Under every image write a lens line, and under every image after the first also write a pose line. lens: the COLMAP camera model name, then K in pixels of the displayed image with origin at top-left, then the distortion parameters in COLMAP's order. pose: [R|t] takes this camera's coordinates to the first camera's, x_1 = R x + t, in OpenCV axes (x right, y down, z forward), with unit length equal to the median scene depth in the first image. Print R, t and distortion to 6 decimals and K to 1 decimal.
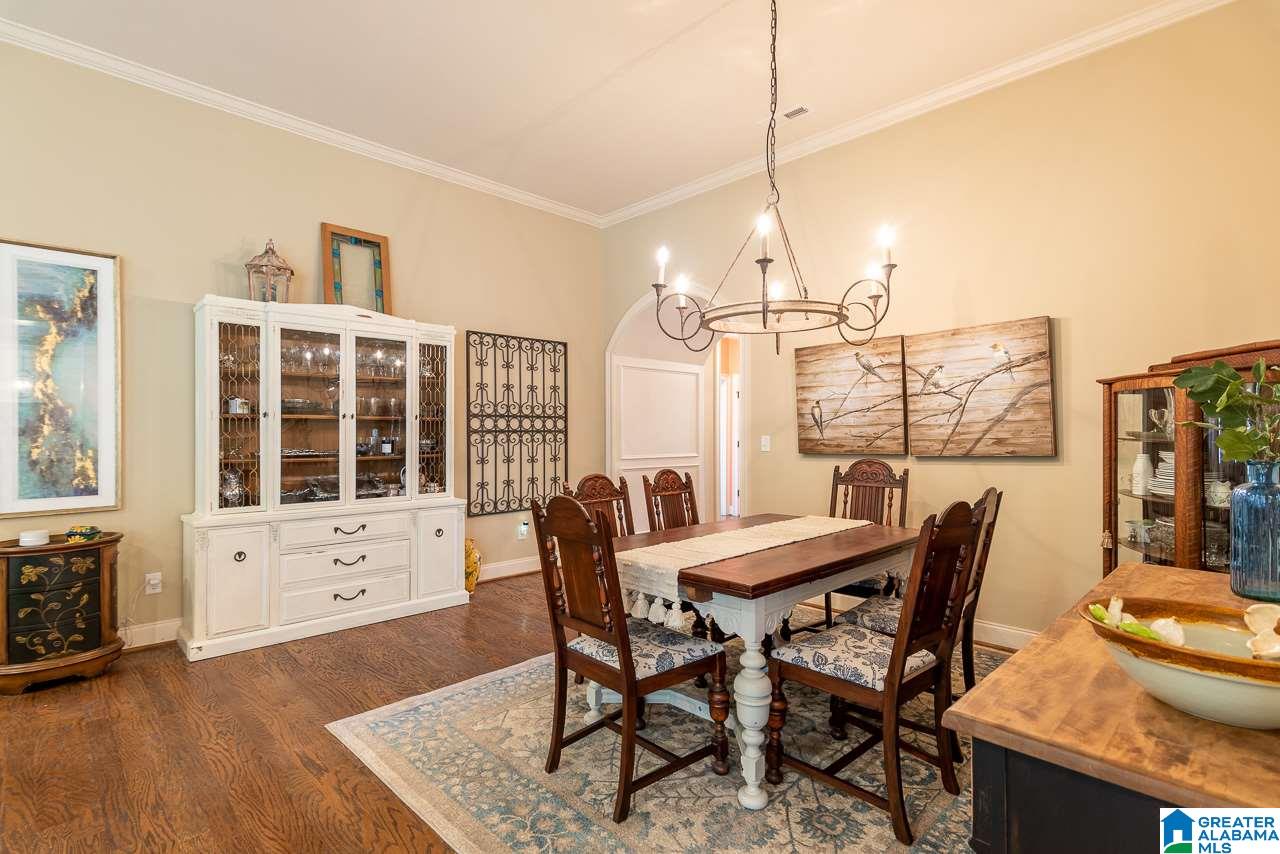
lens RADIAL K [[617.7, 0, 643.7], [0, 617.7, 434.7], [0, 0, 1]] dist [0.013952, 0.000416]
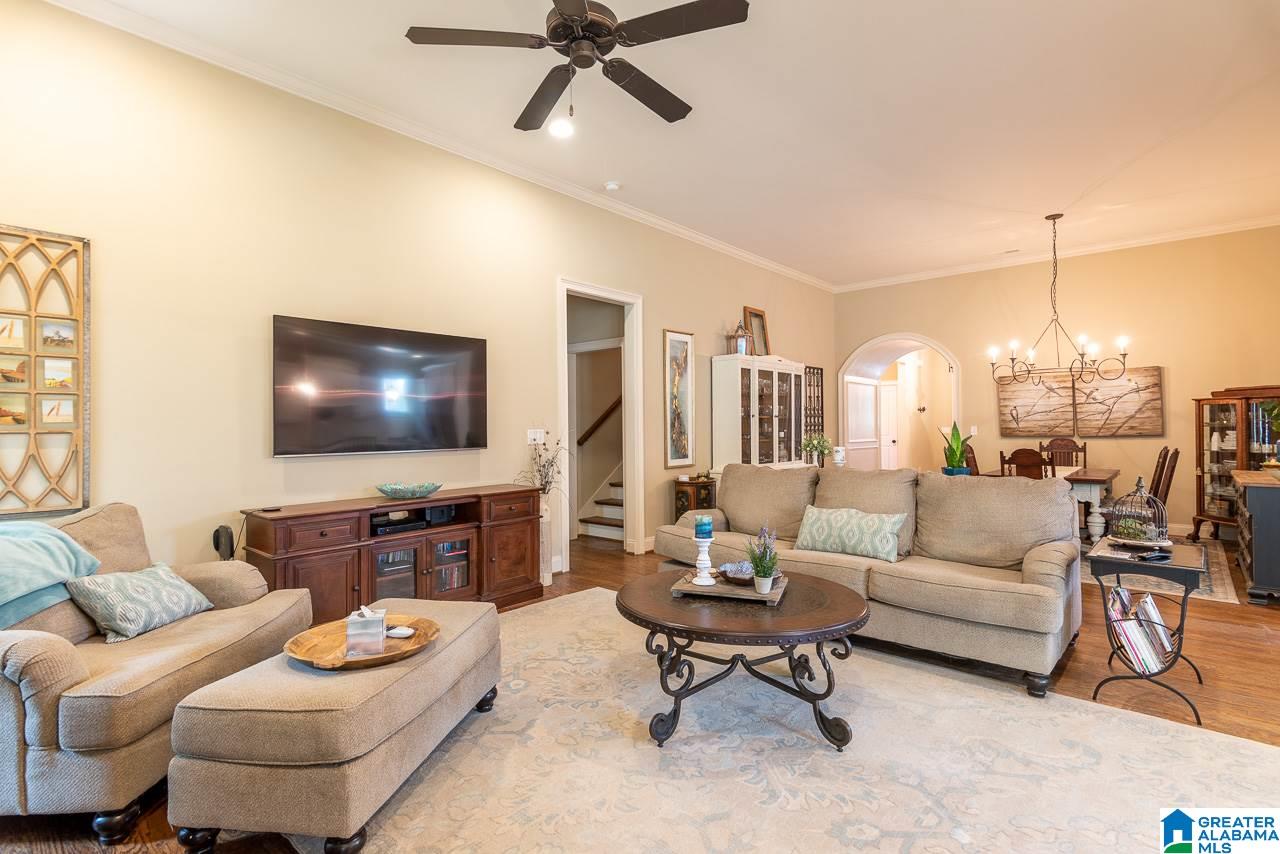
lens RADIAL K [[617.7, 0, 640.5], [0, 617.7, 425.1], [0, 0, 1]] dist [0.013952, 0.000416]
pose [[0.997584, -0.005410, 0.069256, -1.099736], [0.005874, 0.999962, -0.006502, 0.005674], [-0.069218, 0.006893, 0.997578, -0.854182]]
